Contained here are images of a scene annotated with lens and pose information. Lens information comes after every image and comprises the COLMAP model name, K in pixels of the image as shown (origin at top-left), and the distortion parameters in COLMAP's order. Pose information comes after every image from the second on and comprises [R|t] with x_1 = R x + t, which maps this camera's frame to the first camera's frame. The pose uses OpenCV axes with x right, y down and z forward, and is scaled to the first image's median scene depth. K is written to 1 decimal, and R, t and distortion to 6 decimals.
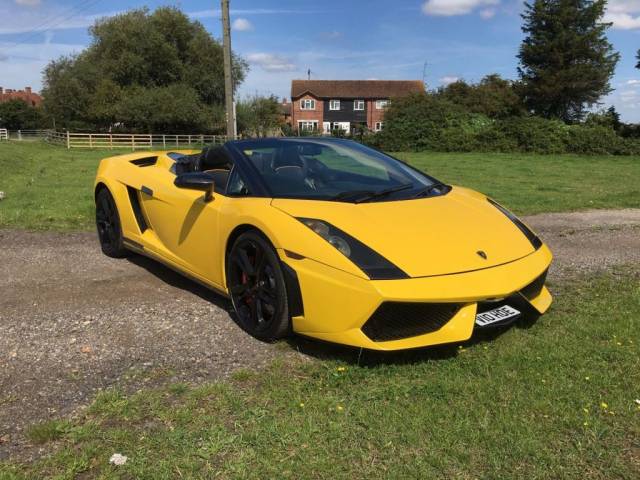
lens RADIAL K [[546.6, 0, 317.2], [0, 546.6, 239.7], [0, 0, 1]] dist [0.086172, -0.112087]
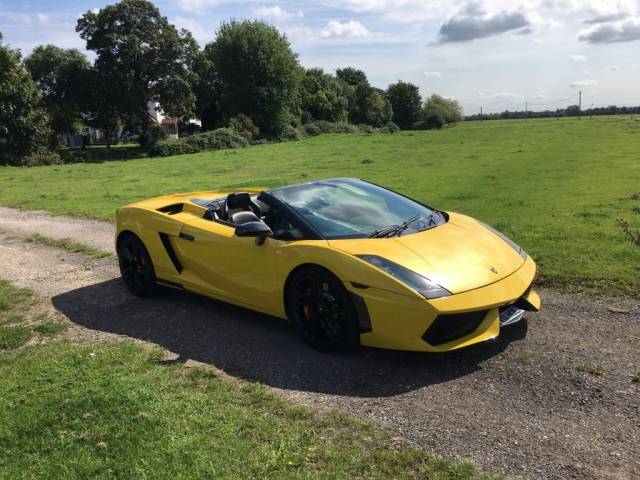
lens RADIAL K [[546.6, 0, 317.2], [0, 546.6, 239.7], [0, 0, 1]] dist [0.086172, -0.112087]
pose [[0.986957, -0.086242, 0.135934, -0.018824], [0.087846, 0.996117, -0.005831, -0.004946], [-0.134903, 0.017697, 0.990701, -0.015664]]
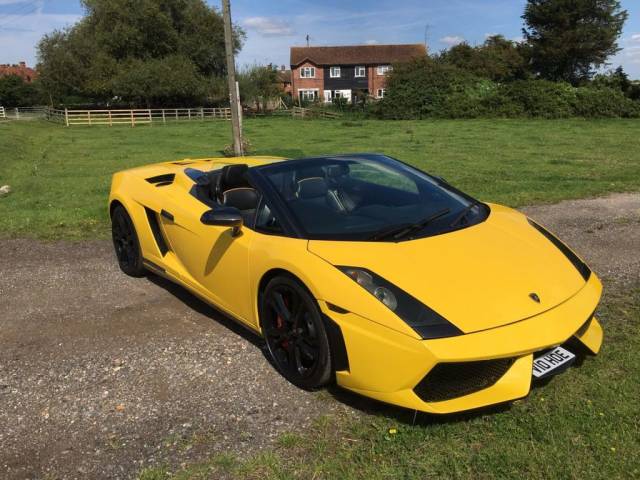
lens RADIAL K [[546.6, 0, 317.2], [0, 546.6, 239.7], [0, 0, 1]] dist [0.086172, -0.112087]
pose [[0.999584, -0.028237, -0.005885, -0.004196], [0.028535, 0.997856, 0.058891, -0.009058], [0.004209, -0.059035, 0.998247, 0.004090]]
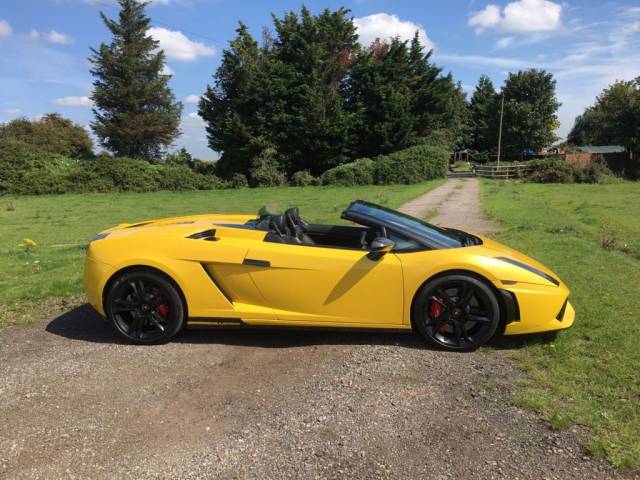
lens RADIAL K [[546.6, 0, 317.2], [0, 546.6, 239.7], [0, 0, 1]] dist [0.086172, -0.112087]
pose [[0.708373, -0.120648, 0.695451, -0.088828], [0.165114, 0.986270, 0.002918, -0.010858], [-0.686255, 0.112761, 0.718568, 0.016541]]
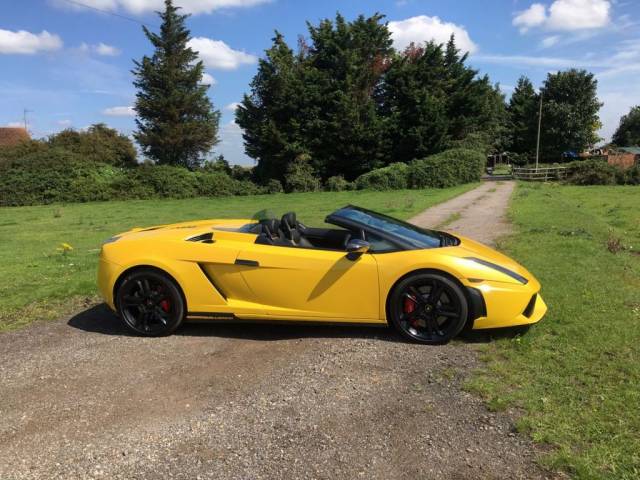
lens RADIAL K [[546.6, 0, 317.2], [0, 546.6, 239.7], [0, 0, 1]] dist [0.086172, -0.112087]
pose [[0.756612, -0.117636, 0.643195, -0.087430], [0.168224, 0.985591, -0.017630, -0.008540], [-0.631854, 0.121540, 0.765499, 0.002760]]
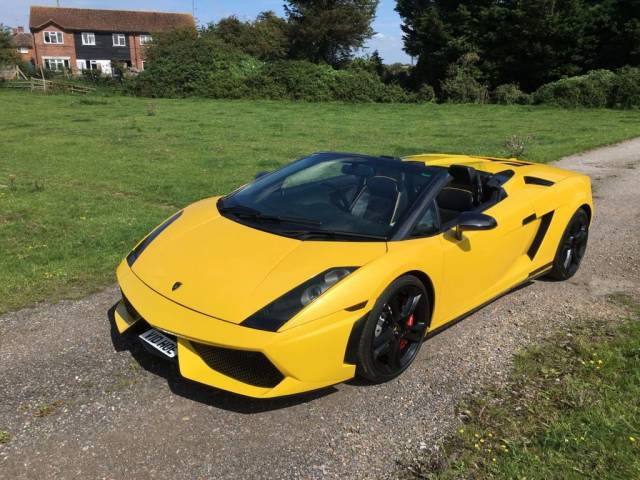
lens RADIAL K [[546.6, 0, 317.2], [0, 546.6, 239.7], [0, 0, 1]] dist [0.086172, -0.112087]
pose [[0.939446, -0.095615, 0.329087, 0.074851], [0.060065, 0.991365, 0.116568, -0.025740], [-0.337391, -0.089743, 0.937077, 0.077239]]
